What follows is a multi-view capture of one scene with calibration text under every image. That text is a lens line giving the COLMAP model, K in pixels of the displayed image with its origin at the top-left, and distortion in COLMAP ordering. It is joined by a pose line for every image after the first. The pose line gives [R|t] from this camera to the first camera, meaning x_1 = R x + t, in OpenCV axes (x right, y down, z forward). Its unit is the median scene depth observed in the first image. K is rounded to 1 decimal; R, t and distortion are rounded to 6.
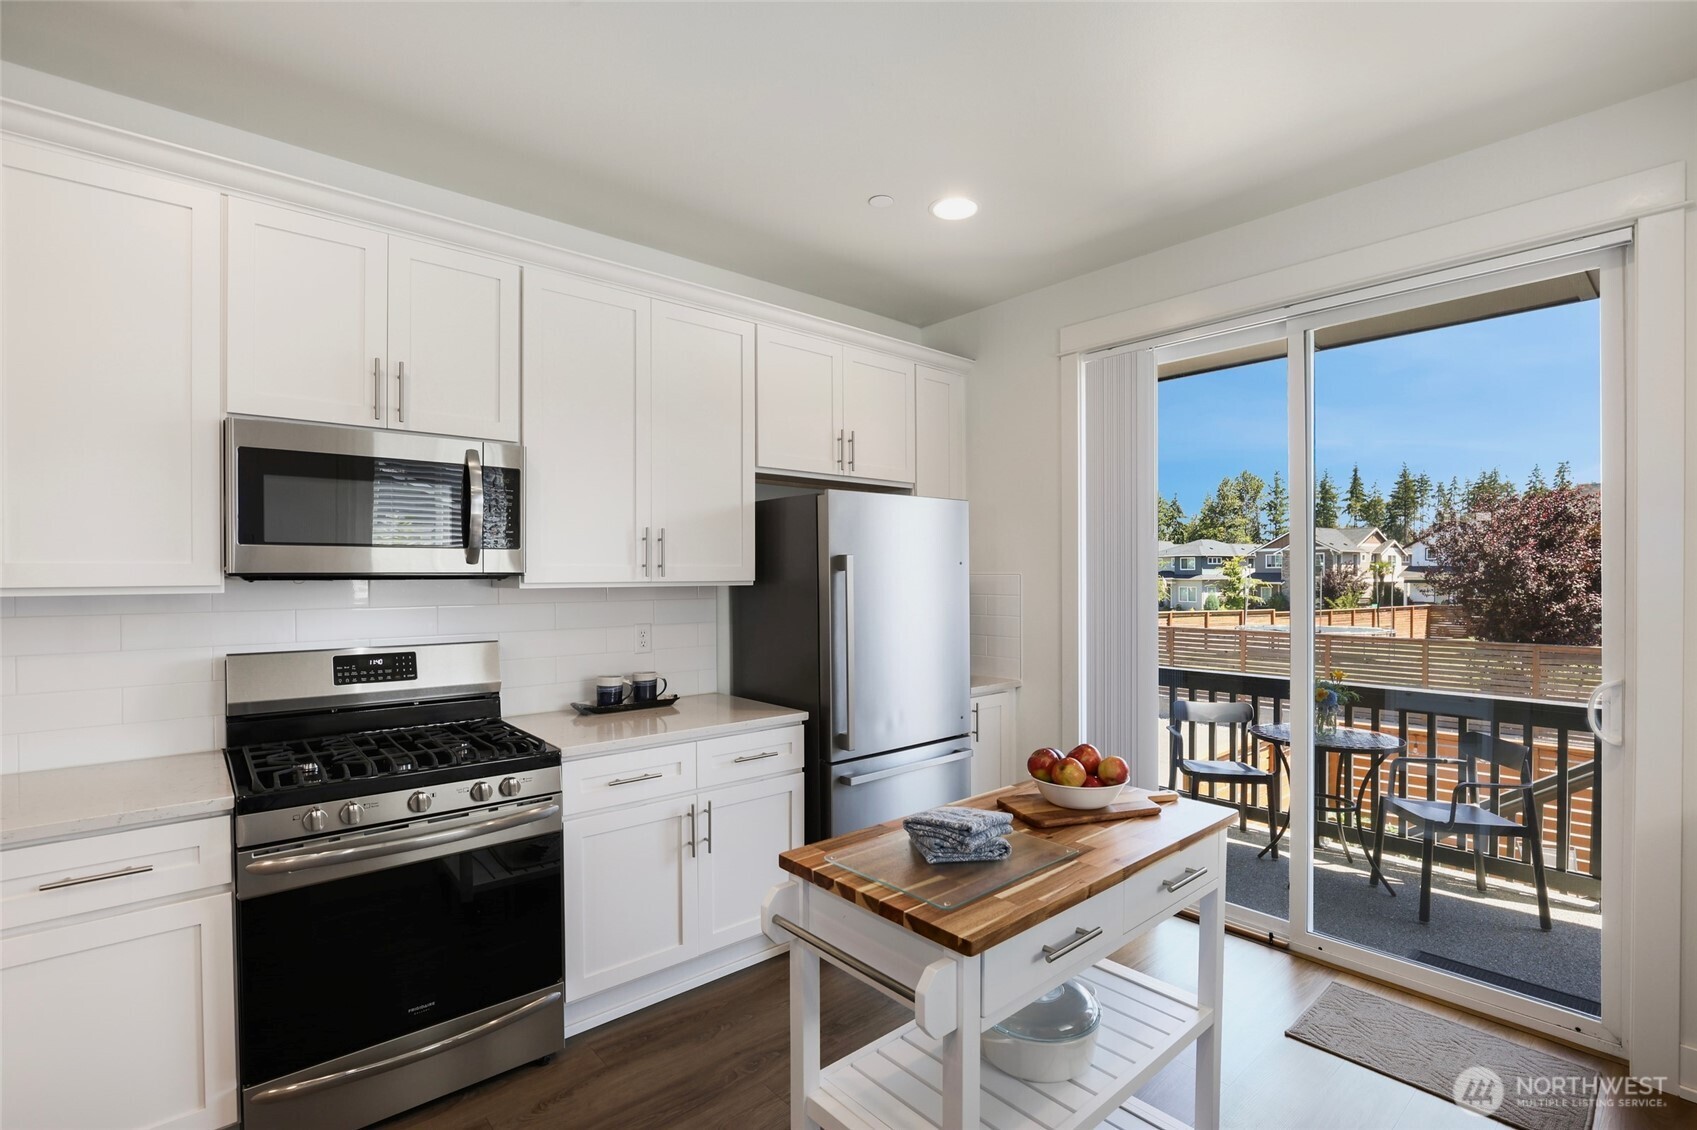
lens RADIAL K [[778.5, 0, 858.2], [0, 778.5, 573.8], [0, 0, 1]] dist [-0.014345, 0.000065]
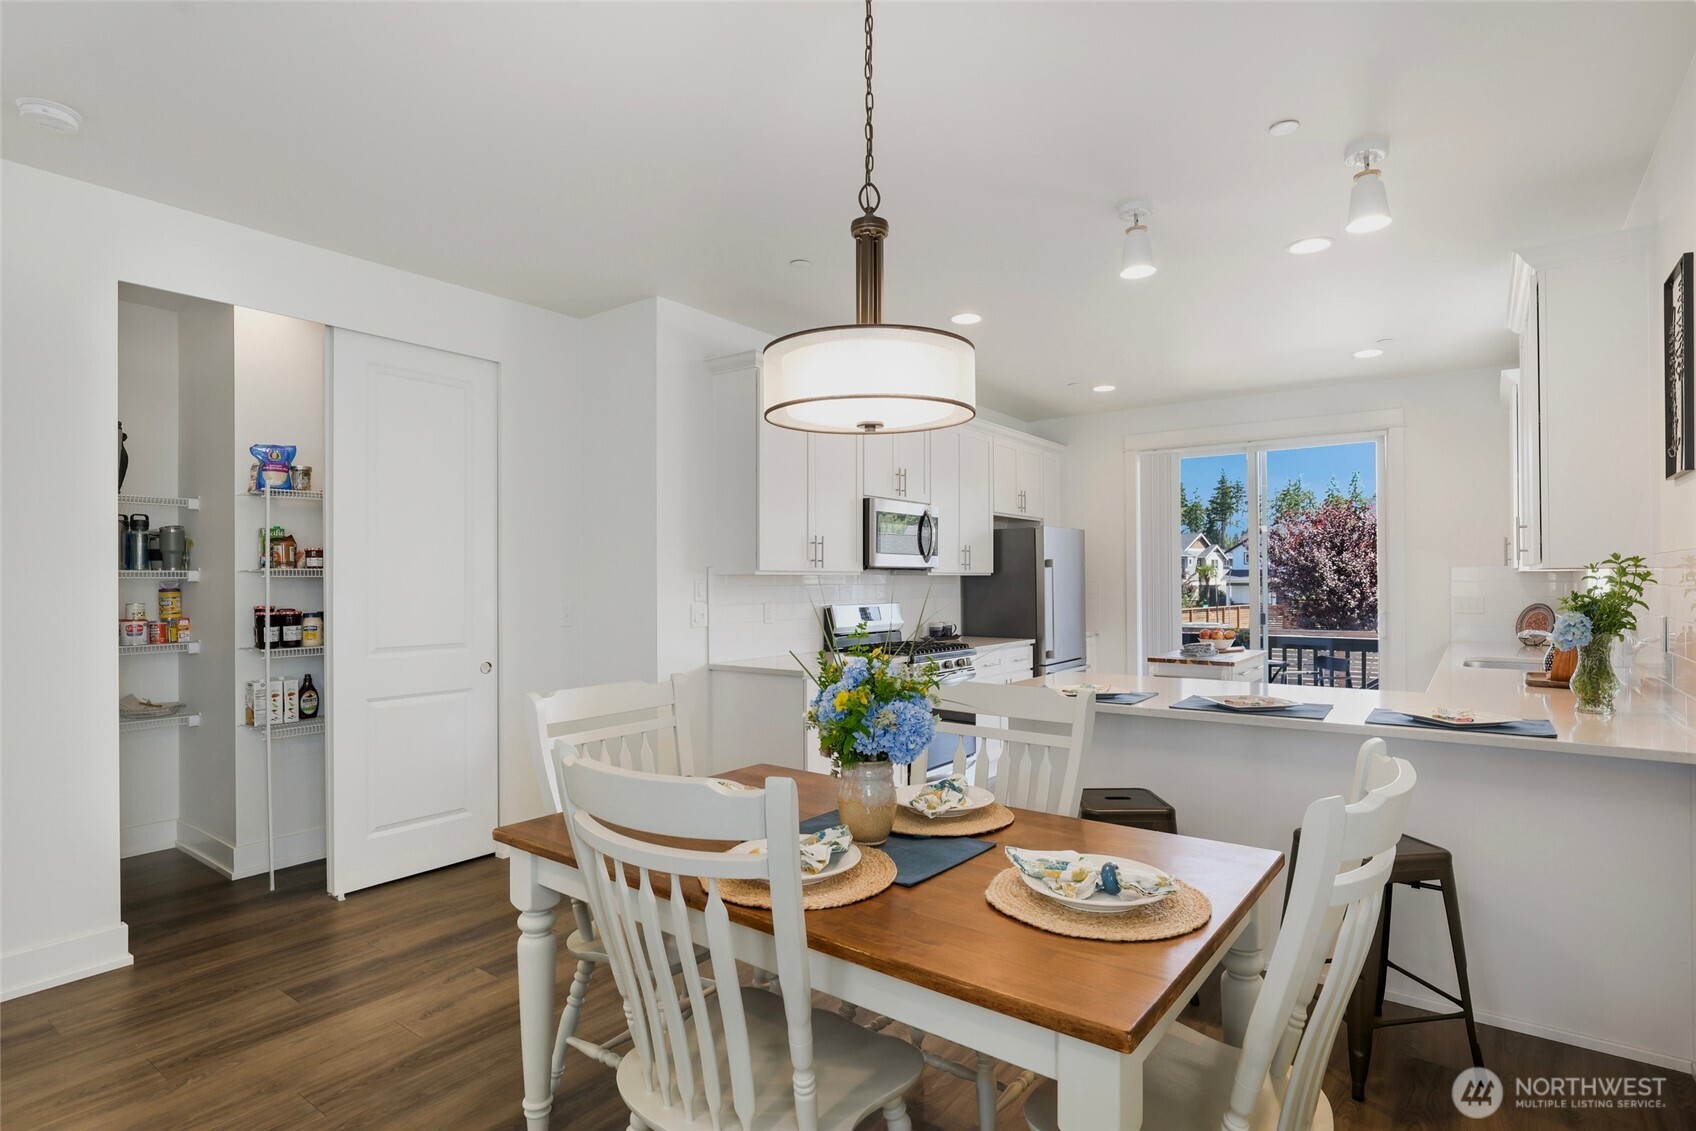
lens RADIAL K [[856.3, 0, 855.6], [0, 856.3, 575.0], [0, 0, 1]] dist [-0.016610, -0.000018]
pose [[0.977922, 0.000222, 0.208969, -0.738523], [0.000527, 0.999994, -0.003527, 0.017922], [-0.208969, 0.003560, 0.977916, -0.782349]]
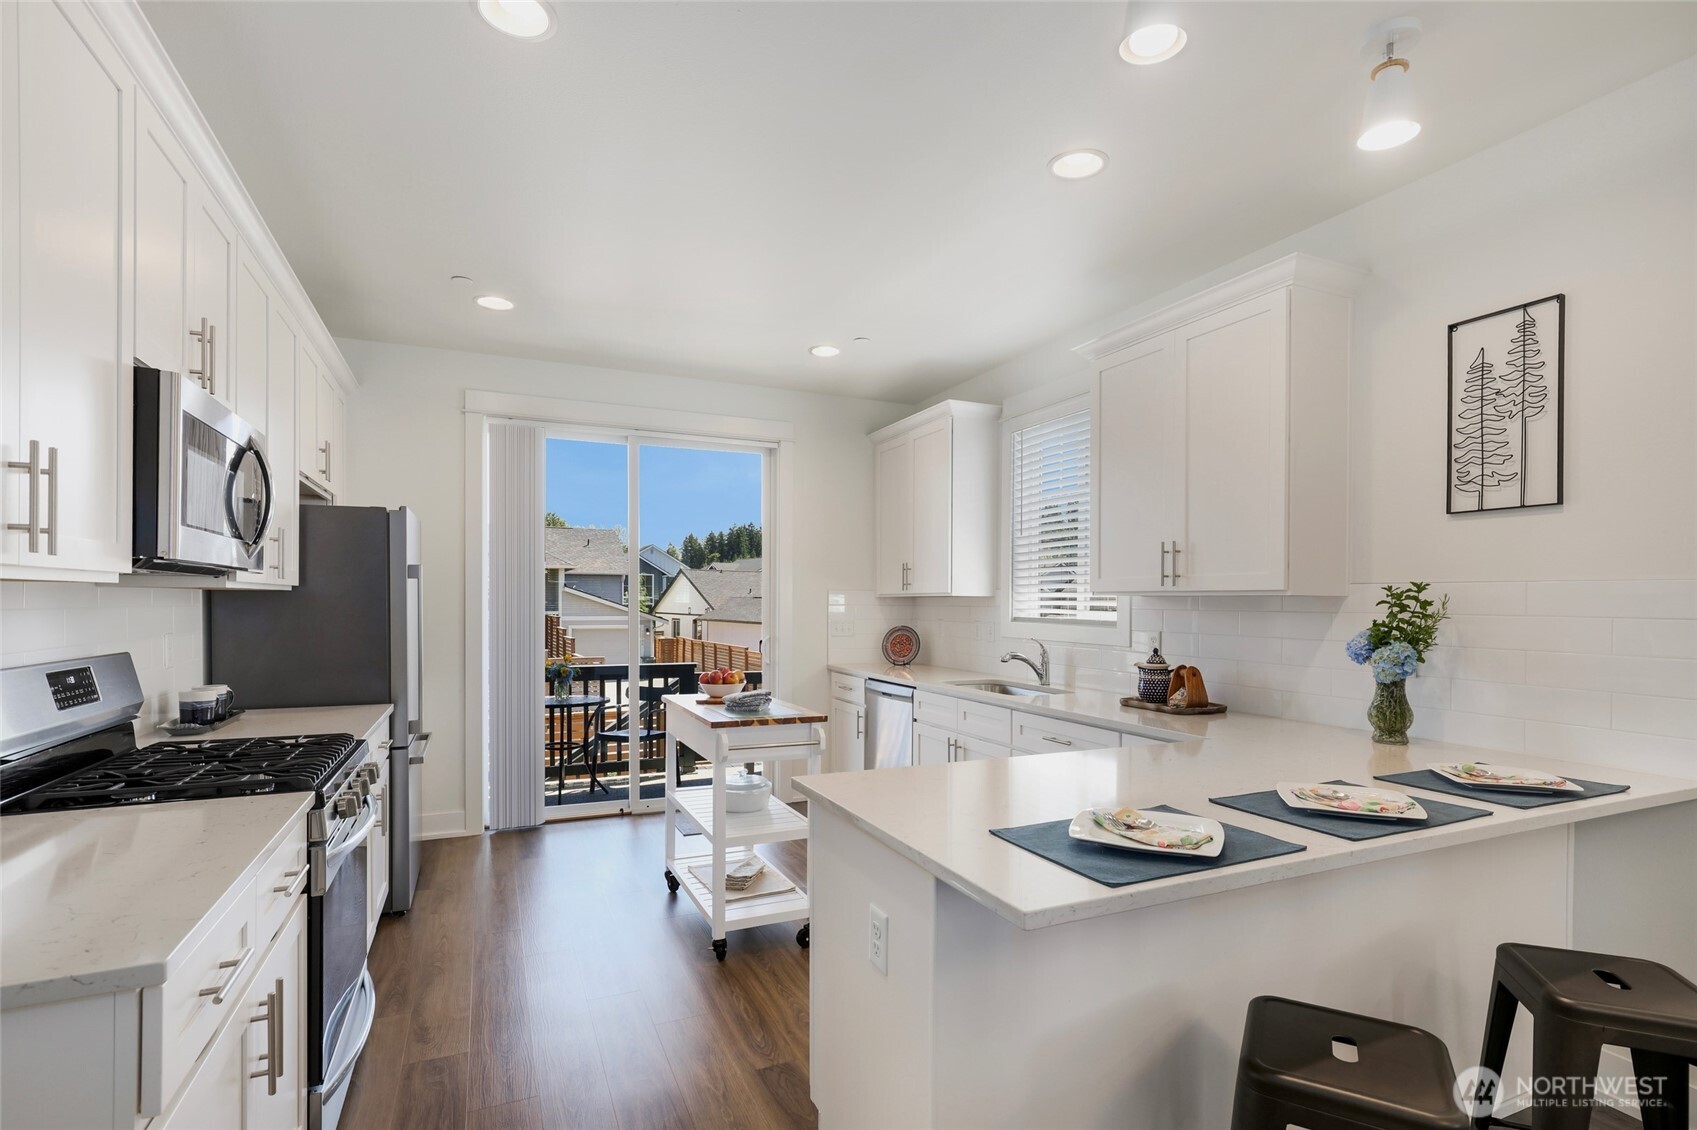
lens RADIAL K [[814.9, 0, 861.9], [0, 814.9, 601.9], [0, 0, 1]] dist [-0.003307, 0.000131]
pose [[0.289255, 0.002417, 0.957249, -0.761519], [-0.007206, 0.999974, -0.000348, 0.020964], [-0.957225, -0.006797, 0.289264, 0.016891]]
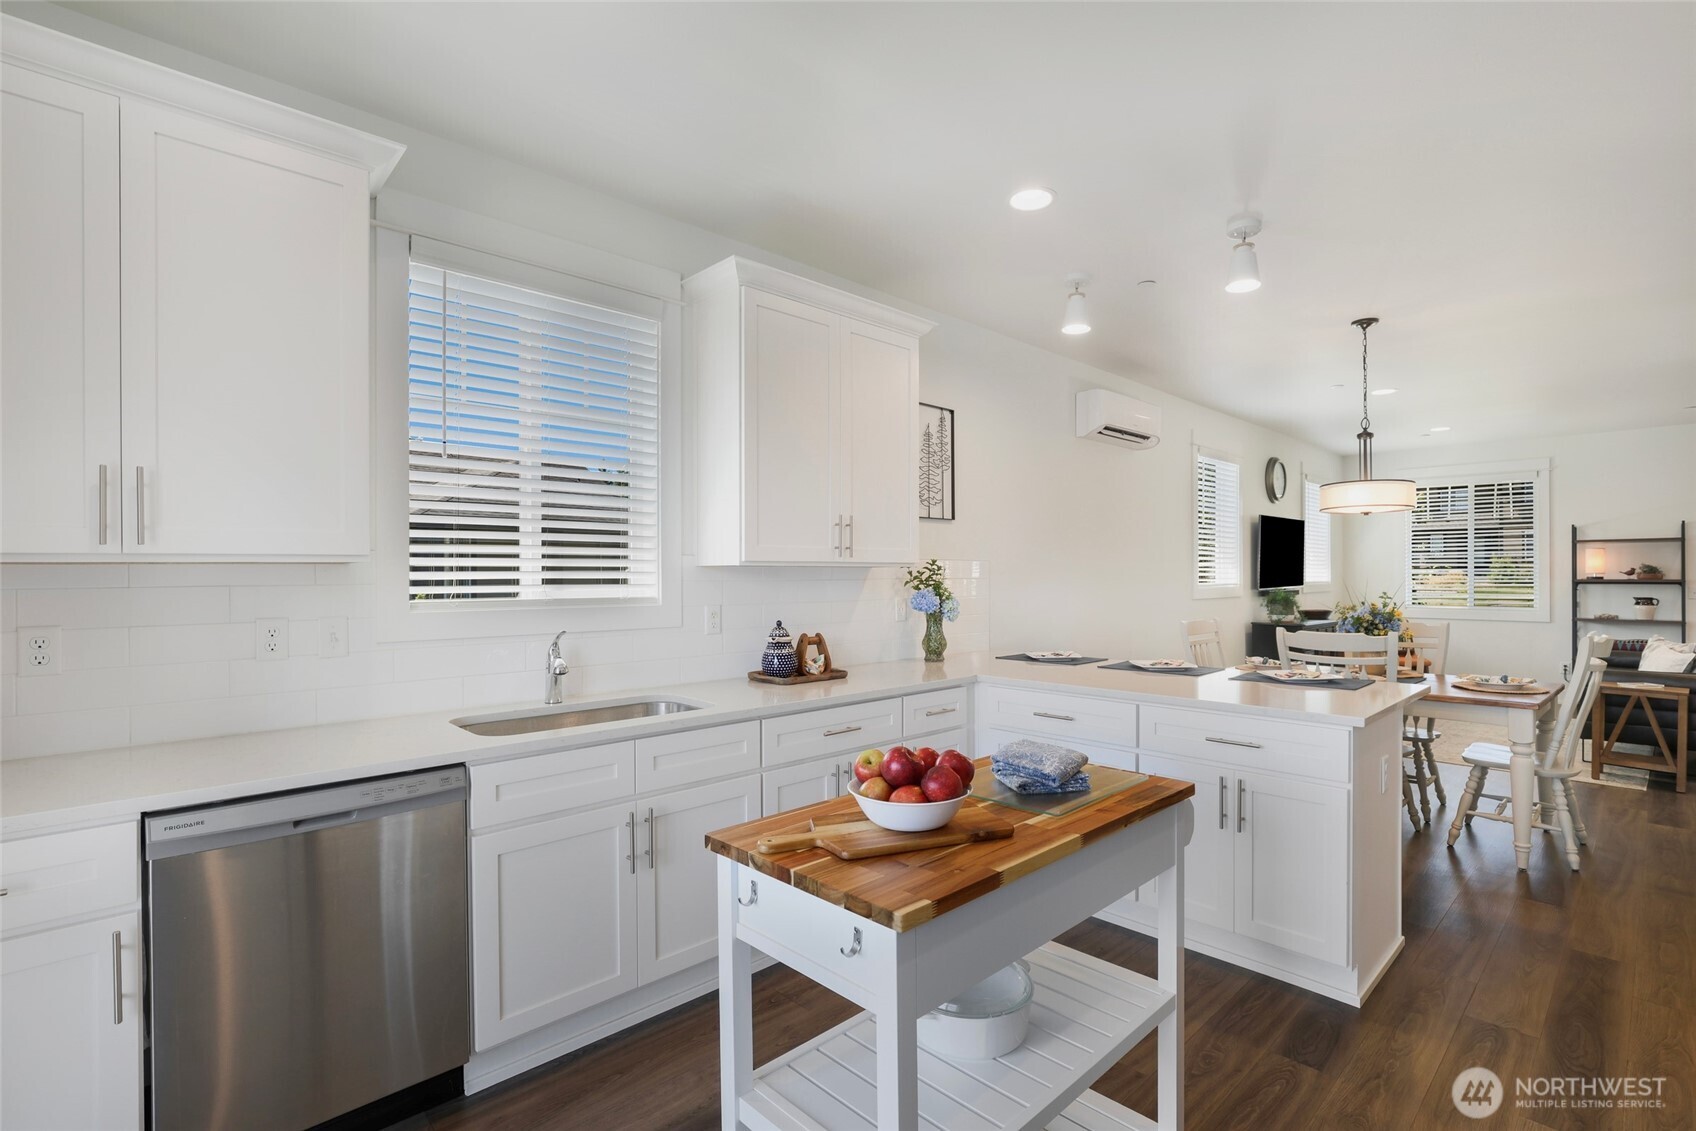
lens RADIAL K [[778.1, 0, 857.7], [0, 778.1, 574.3], [0, 0, 1]] dist [-0.014345, 0.000065]
pose [[-0.999053, 0.002267, -0.043460, 0.200332], [0.002173, 0.999995, 0.002201, 0.018363], [0.043465, 0.002105, -0.999053, 0.839049]]
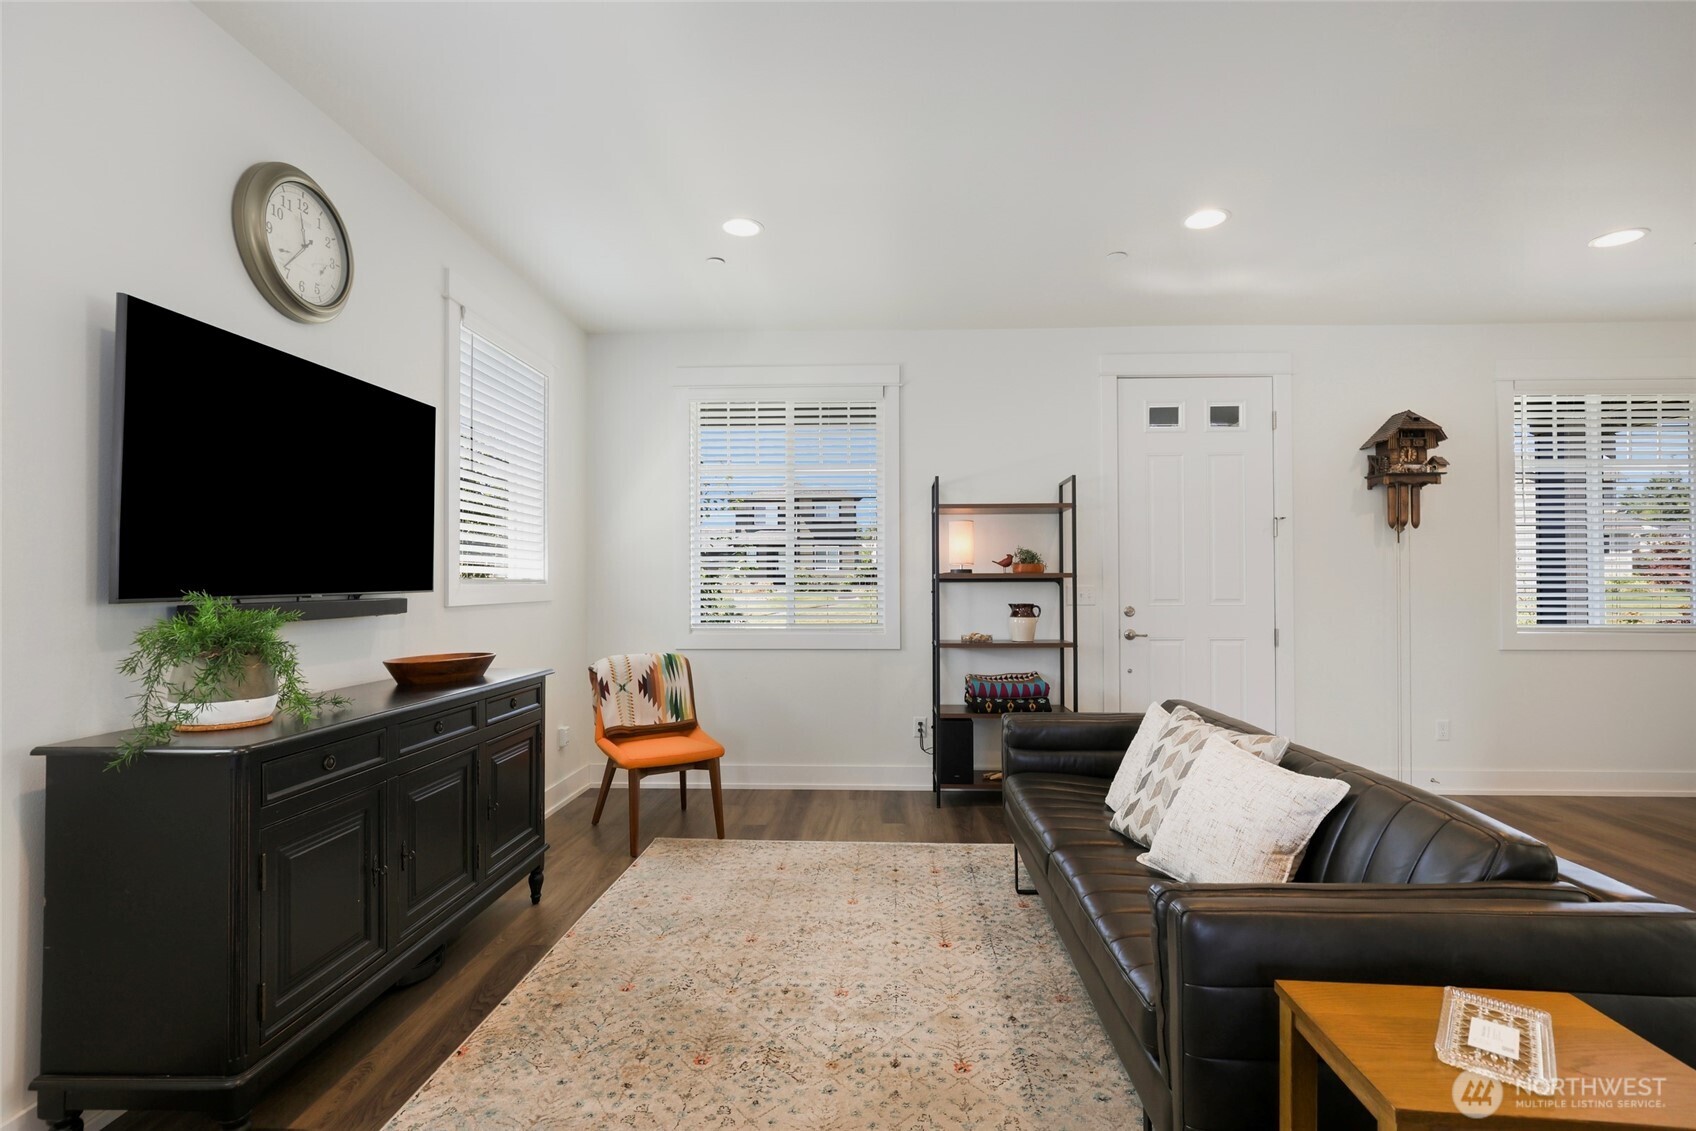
lens RADIAL K [[794.6, 0, 860.5], [0, 794.6, 573.9], [0, 0, 1]] dist [-0.004191, 0.000331]
pose [[-0.683487, -0.003839, -0.729953, -0.852915], [0.004492, 0.999945, -0.009465, 0.051256], [0.729949, -0.009748, -0.683432, -0.401030]]
